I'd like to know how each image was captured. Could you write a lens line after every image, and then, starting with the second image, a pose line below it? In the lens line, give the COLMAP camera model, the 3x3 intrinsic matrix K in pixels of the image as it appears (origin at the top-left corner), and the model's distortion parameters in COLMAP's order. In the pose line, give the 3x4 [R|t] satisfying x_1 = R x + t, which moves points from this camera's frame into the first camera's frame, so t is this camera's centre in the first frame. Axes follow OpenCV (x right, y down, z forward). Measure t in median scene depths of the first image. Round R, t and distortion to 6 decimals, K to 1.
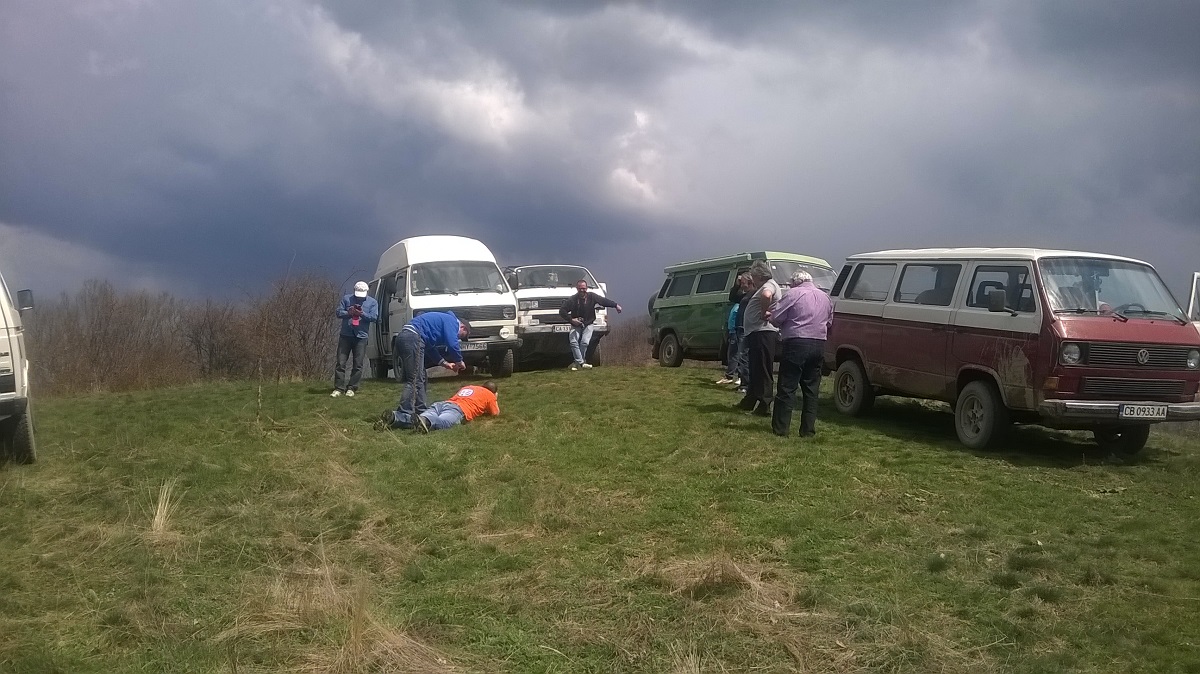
lens RADIAL K [[1004.6, 0, 600.0], [0, 1004.6, 337.0], [0, 0, 1]] dist [0.099862, -0.361838]
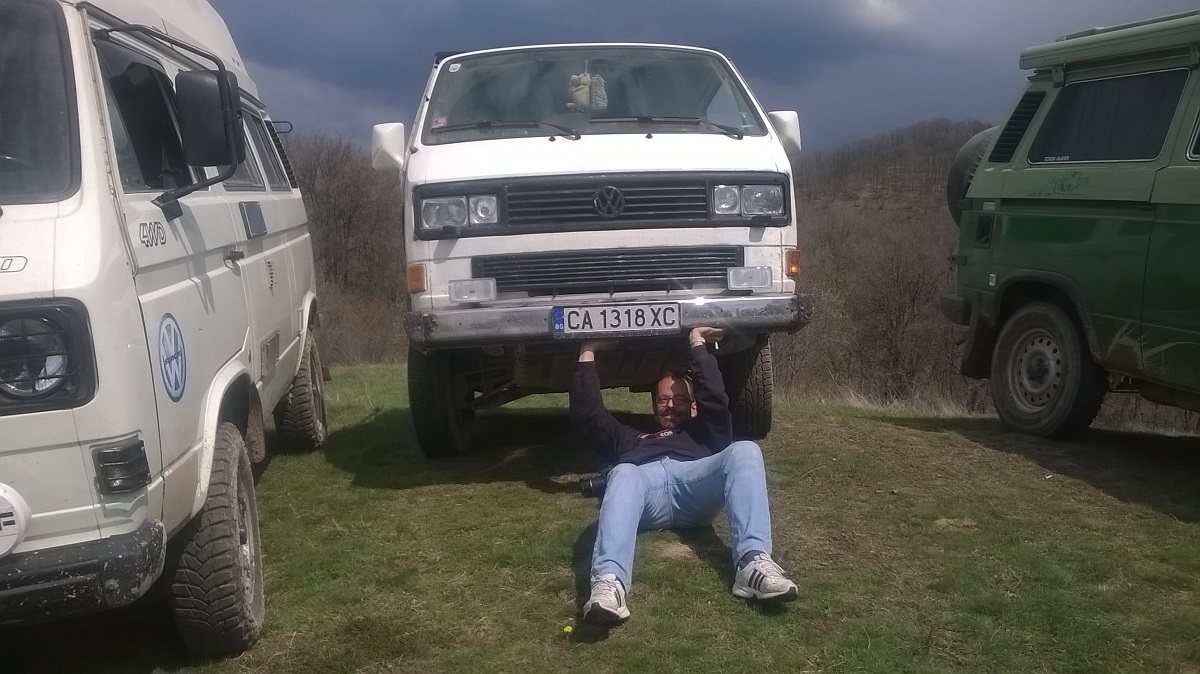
lens RADIAL K [[1029.5, 0, 600.0], [0, 1029.5, 337.0], [0, 0, 1]] dist [0.072797, -0.276863]
pose [[0.981242, 0.020429, -0.191693, 0.008180], [0.010225, 0.987455, 0.157571, -0.040052], [0.192507, -0.156575, 0.968723, 0.754127]]
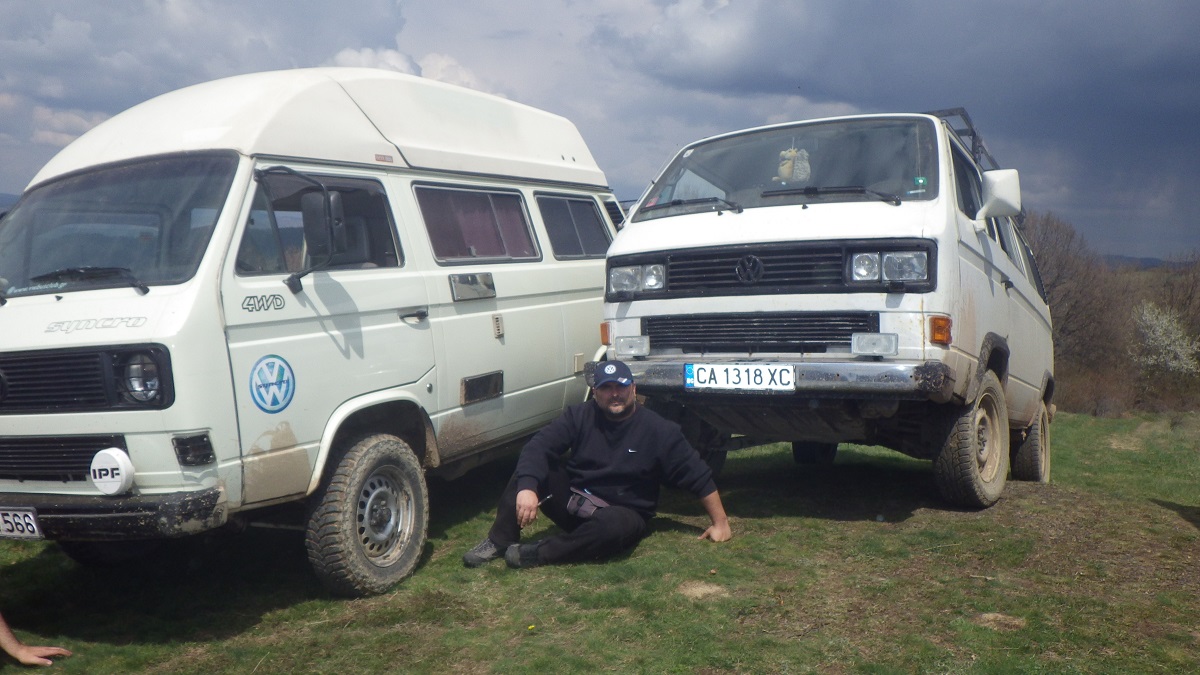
lens RADIAL K [[982.0, 0, 586.2], [0, 982.0, 330.0], [0, 0, 1]] dist [-0.011859, -0.005669]
pose [[0.679770, 0.038076, -0.732436, 0.116561], [0.043690, 0.994776, 0.092263, -0.042754], [0.732123, -0.094718, 0.674555, 0.790506]]
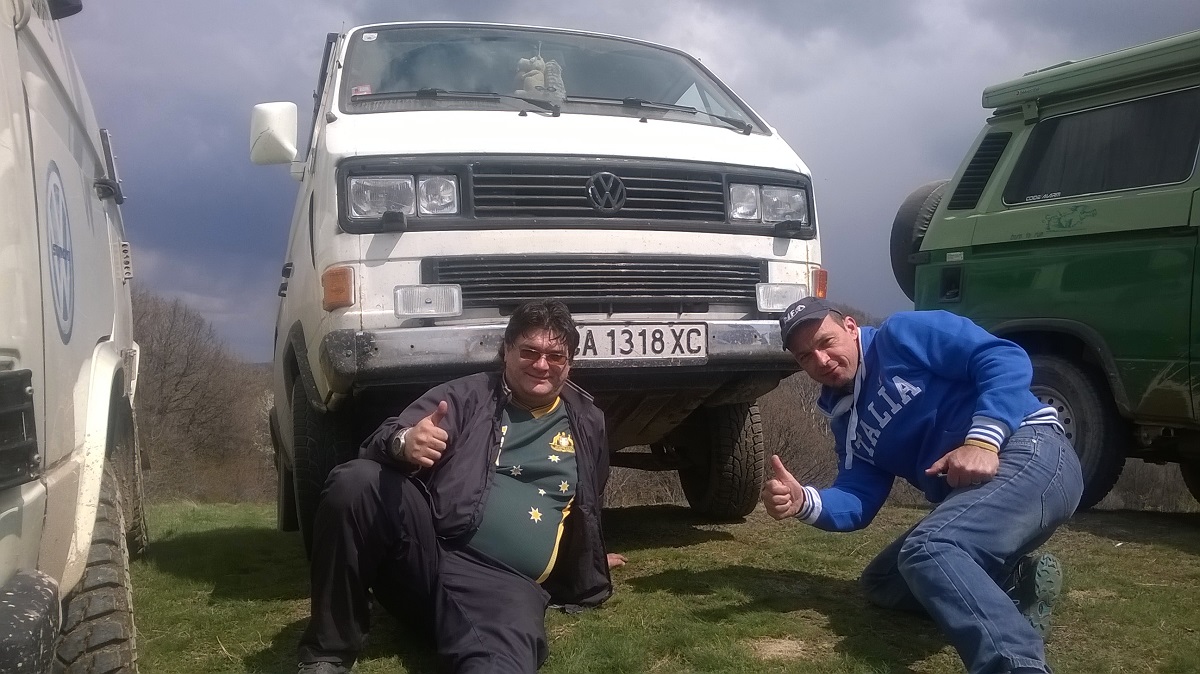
lens RADIAL K [[1004.6, 0, 600.0], [0, 1004.6, 337.0], [0, 0, 1]] dist [0.099862, -0.361838]
pose [[0.999322, 0.010705, 0.035236, -0.042376], [-0.011698, 0.999537, 0.028095, -0.013475], [-0.034919, -0.028488, 0.998984, 0.812937]]
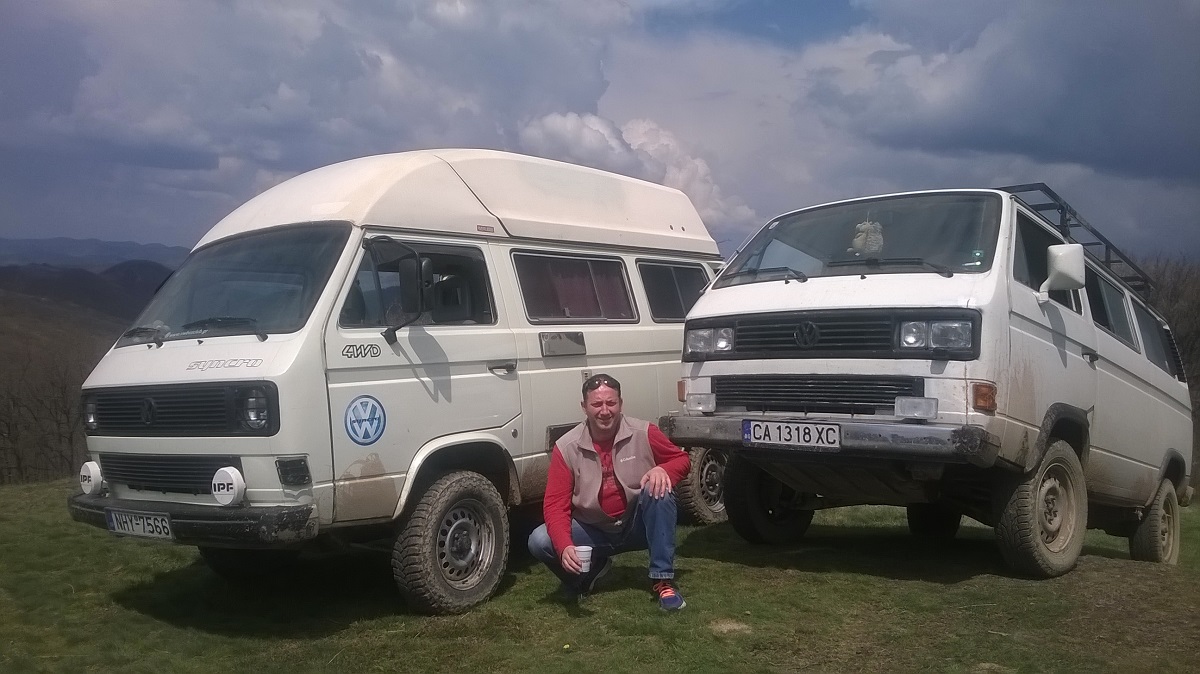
lens RADIAL K [[1004.6, 0, 600.0], [0, 1004.6, 337.0], [0, 0, 1]] dist [0.099862, -0.361838]
pose [[0.541575, 0.010632, -0.840585, 0.160773], [0.022603, 0.999374, 0.027204, -0.041342], [0.840348, -0.033733, 0.540996, 0.794799]]
